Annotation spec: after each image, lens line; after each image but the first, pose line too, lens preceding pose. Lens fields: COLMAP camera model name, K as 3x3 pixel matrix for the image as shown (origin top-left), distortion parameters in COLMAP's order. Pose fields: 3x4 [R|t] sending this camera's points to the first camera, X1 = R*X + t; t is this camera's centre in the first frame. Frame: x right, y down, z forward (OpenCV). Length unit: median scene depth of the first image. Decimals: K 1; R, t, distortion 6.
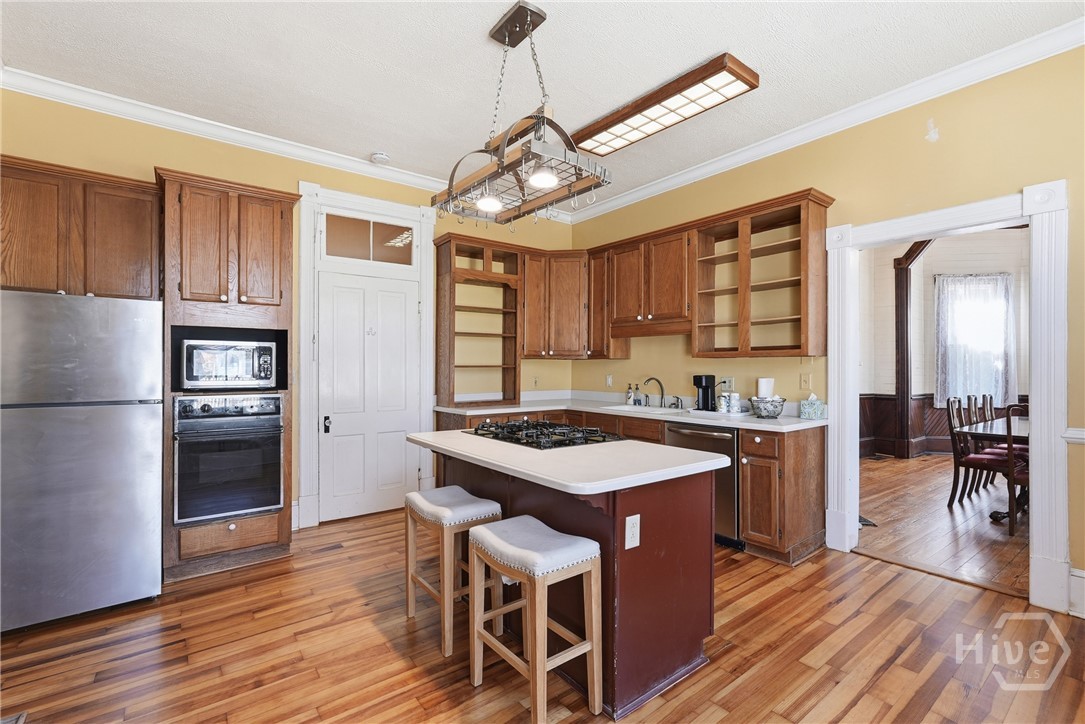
lens RADIAL K [[485.1, 0, 542.8], [0, 485.1, 367.2], [0, 0, 1]] dist [-0.013817, 0.003848]
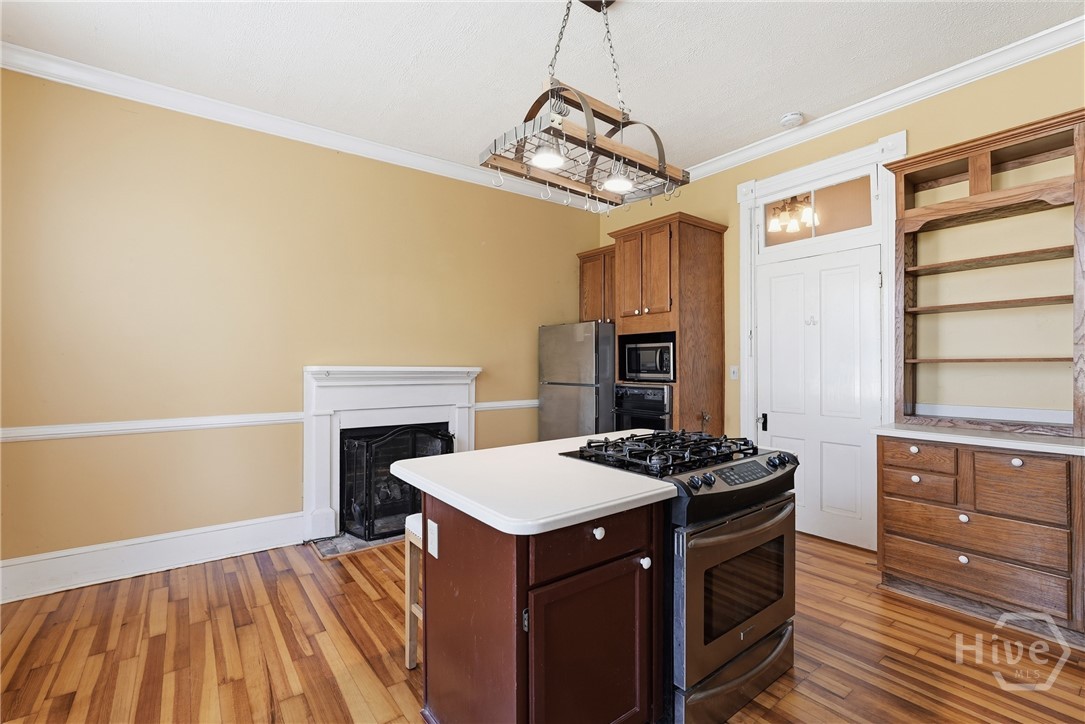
lens RADIAL K [[485.1, 0, 544.7], [0, 485.1, 358.7], [0, 0, 1]] dist [-0.013817, 0.003848]
pose [[-0.019400, -0.001024, -0.999811, 0.544944], [0.006115, 0.999981, -0.001143, -0.009658], [0.999793, -0.006136, -0.019393, 0.589078]]
